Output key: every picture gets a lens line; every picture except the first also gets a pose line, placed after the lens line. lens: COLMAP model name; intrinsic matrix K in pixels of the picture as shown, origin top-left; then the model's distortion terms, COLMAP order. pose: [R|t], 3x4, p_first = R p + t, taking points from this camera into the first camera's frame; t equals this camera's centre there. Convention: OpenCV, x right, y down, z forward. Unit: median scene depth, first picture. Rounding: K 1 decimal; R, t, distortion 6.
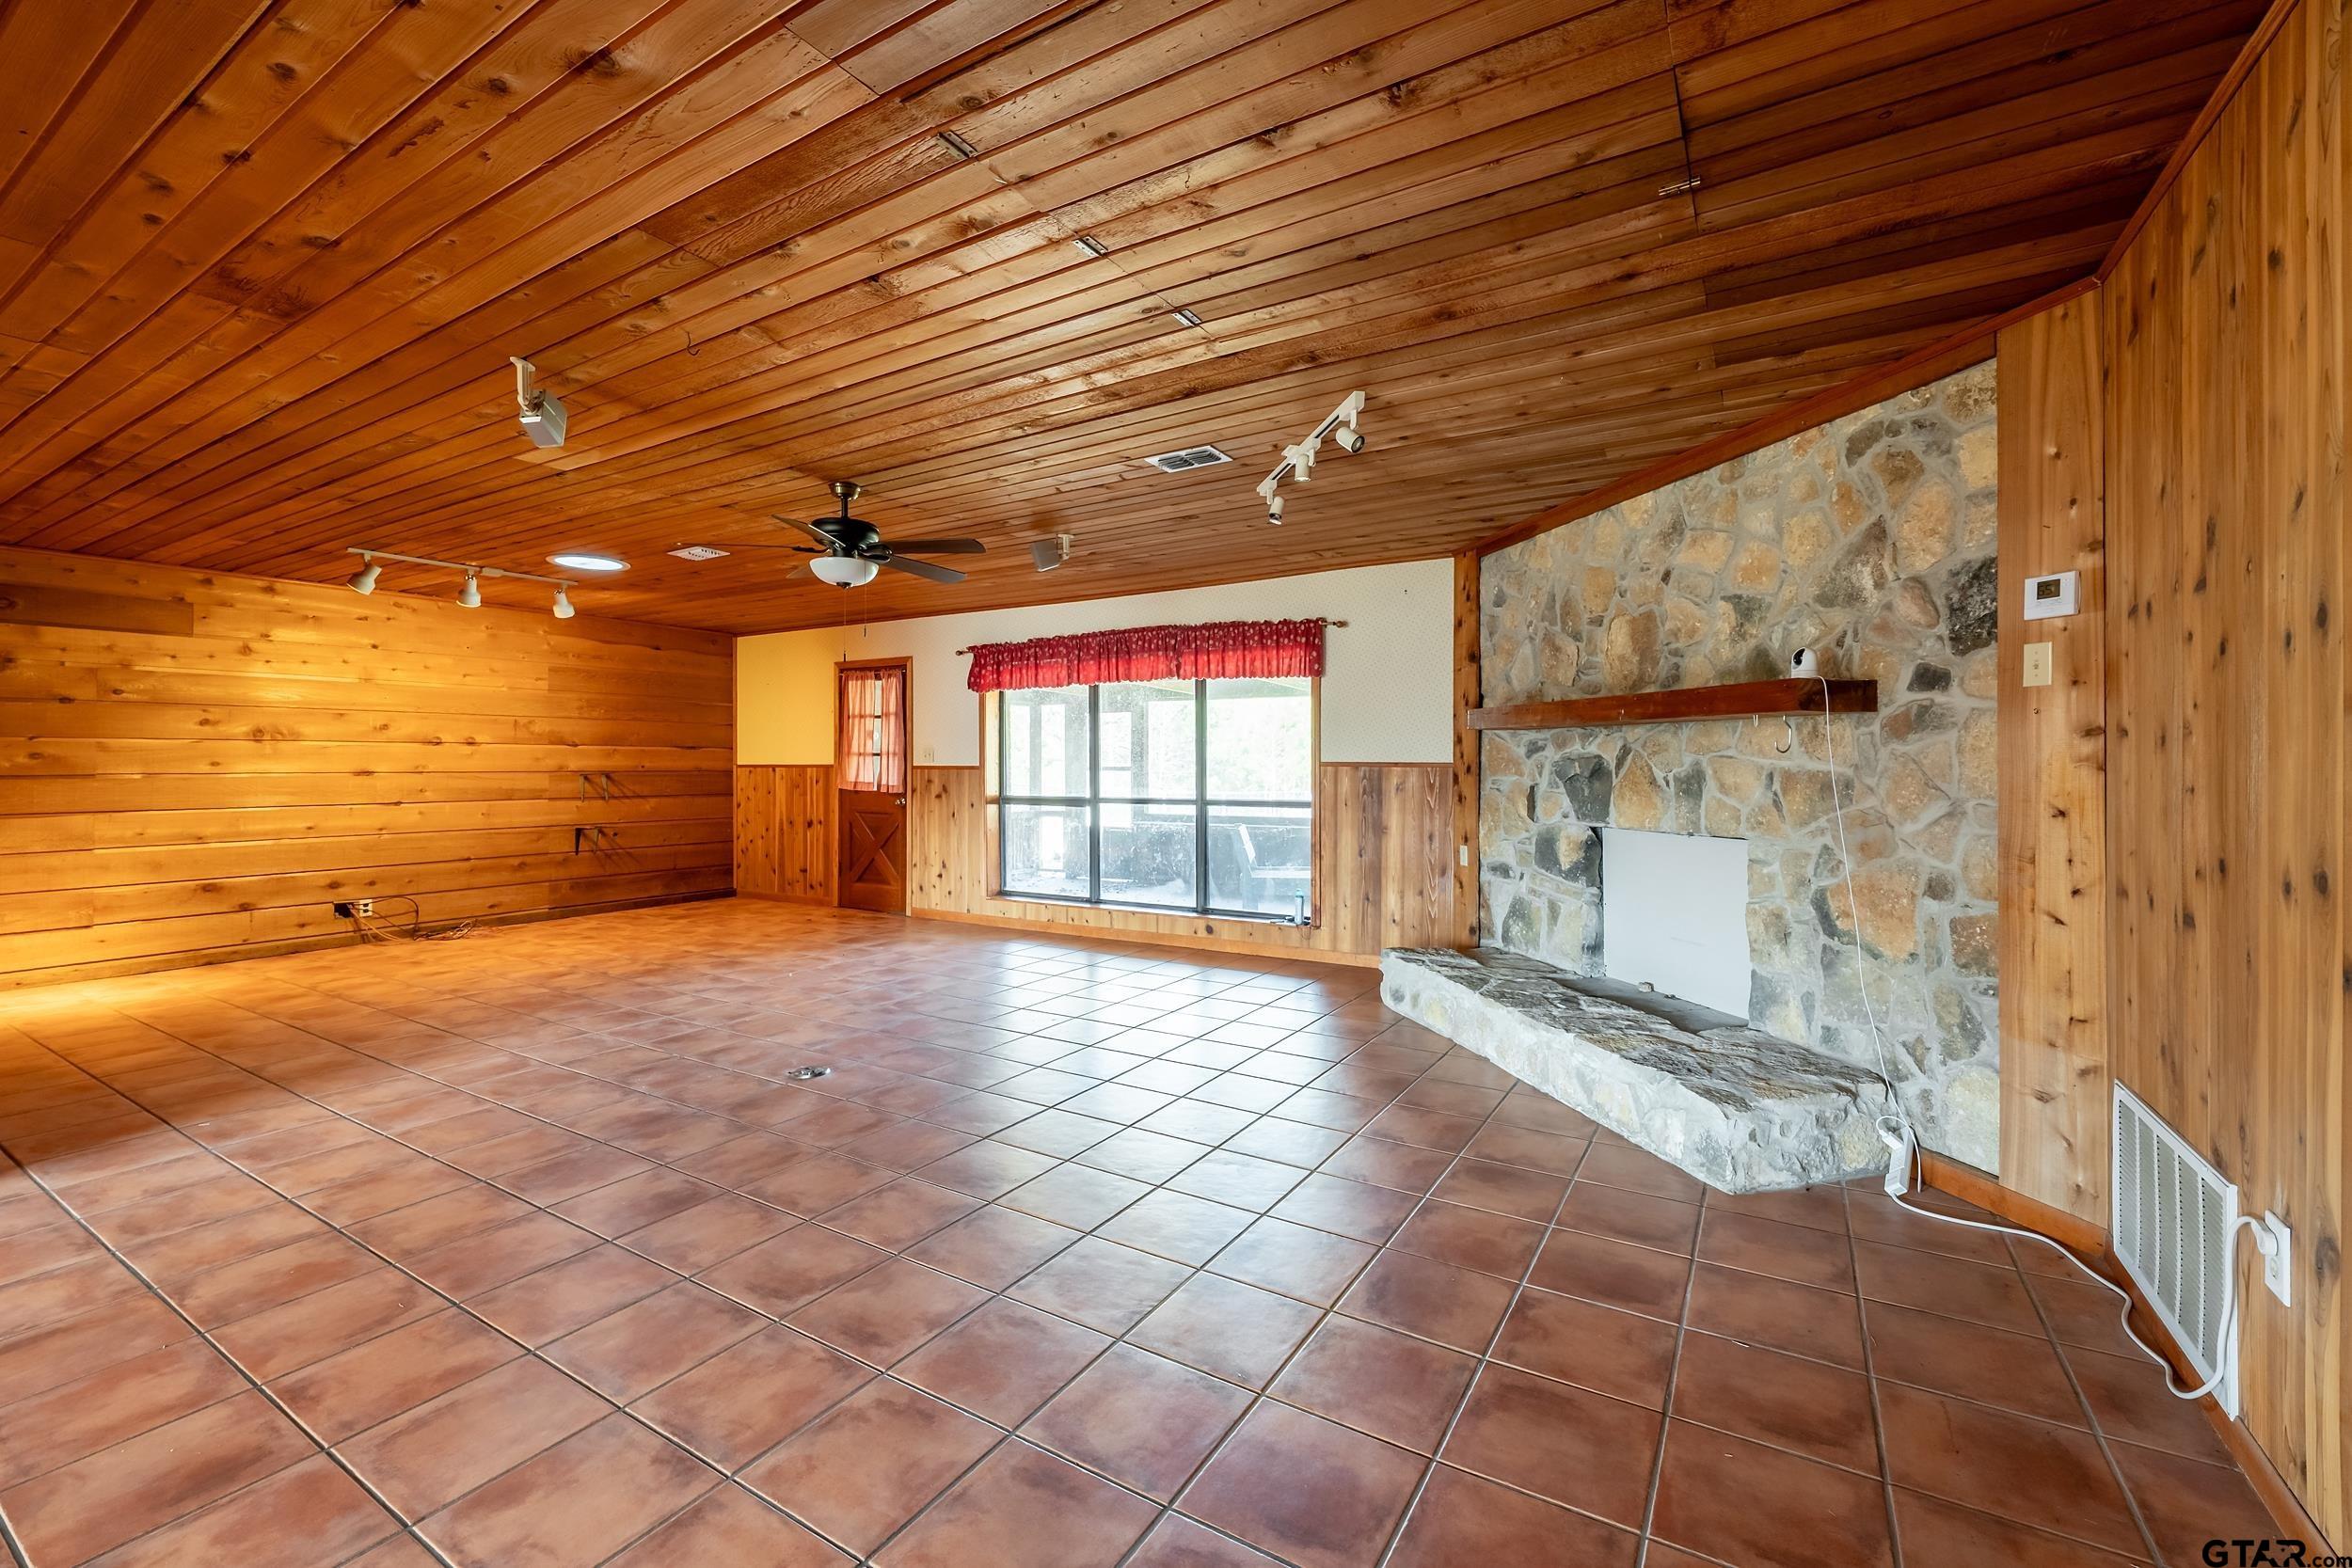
lens RADIAL K [[955.2, 0, 1141.2], [0, 955.2, 751.0], [0, 0, 1]] dist [-0.002656, -0.000890]
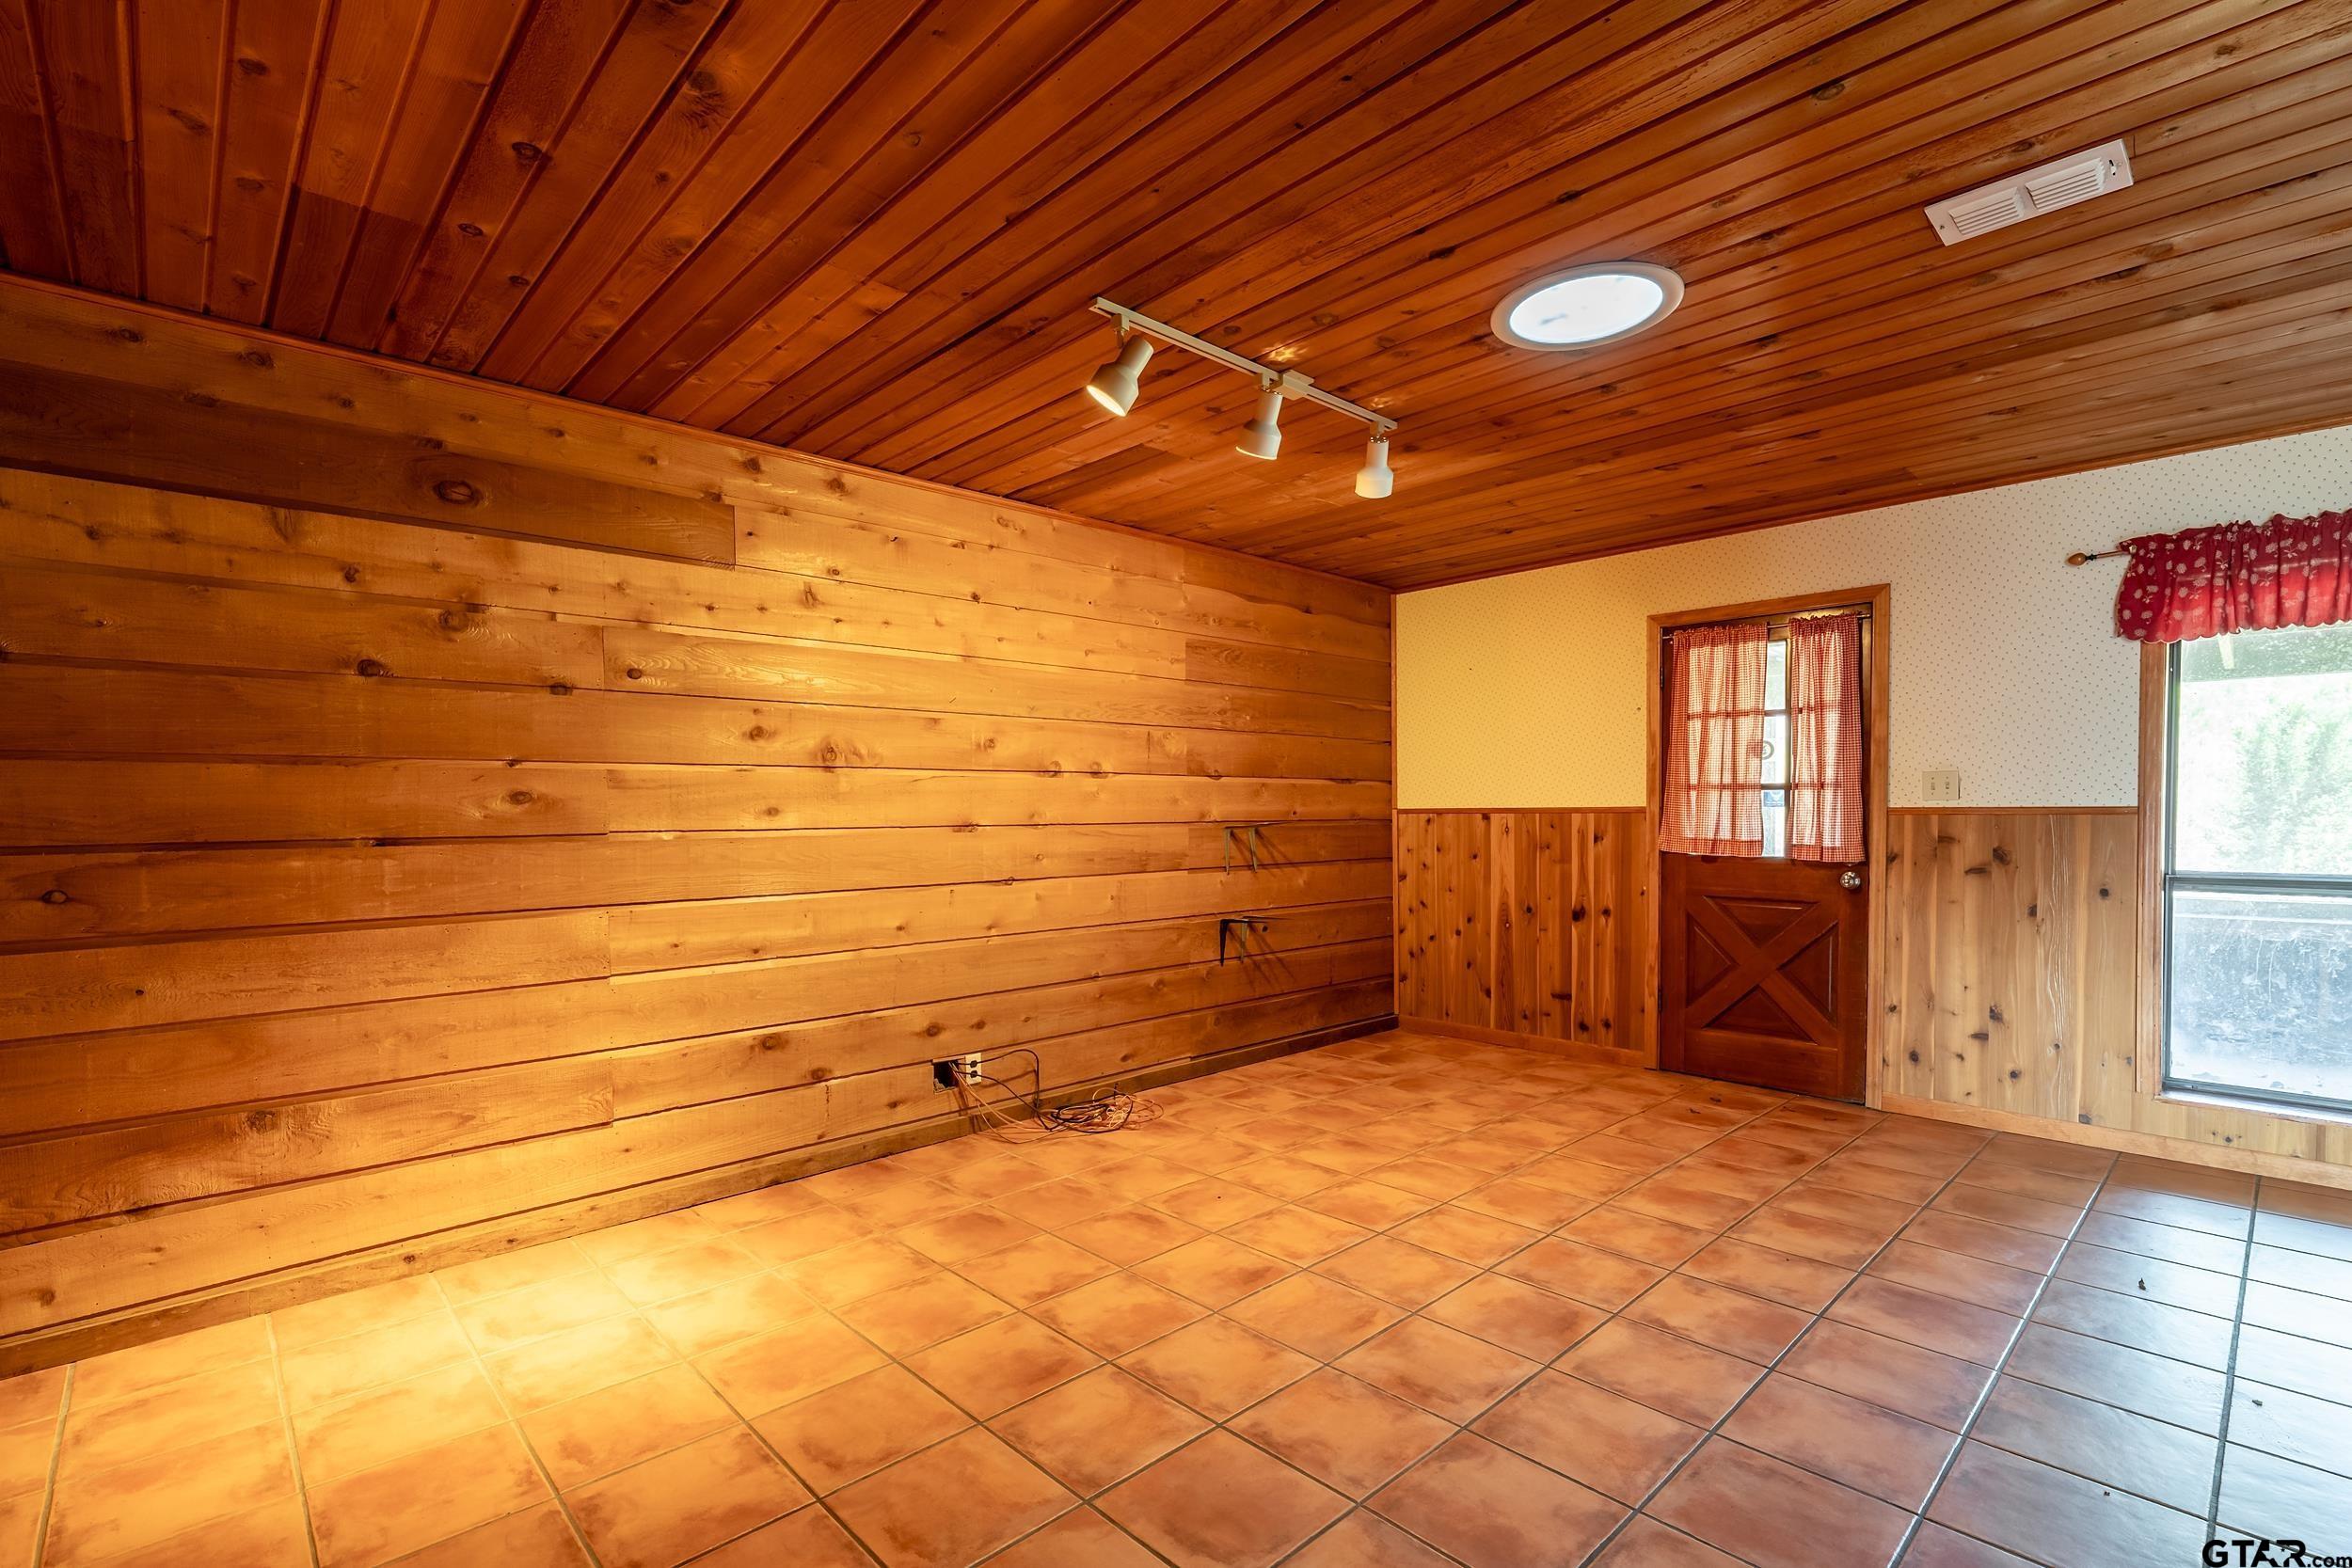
lens RADIAL K [[1063.3, 0, 1128.8], [0, 1063.3, 838.1], [0, 0, 1]] dist [0.003789, 0.001121]
pose [[0.960970, 0.000755, -0.276651, -0.493333], [0.010590, 0.999163, 0.039511, 0.005592], [0.276449, -0.040899, 0.960158, 0.385964]]
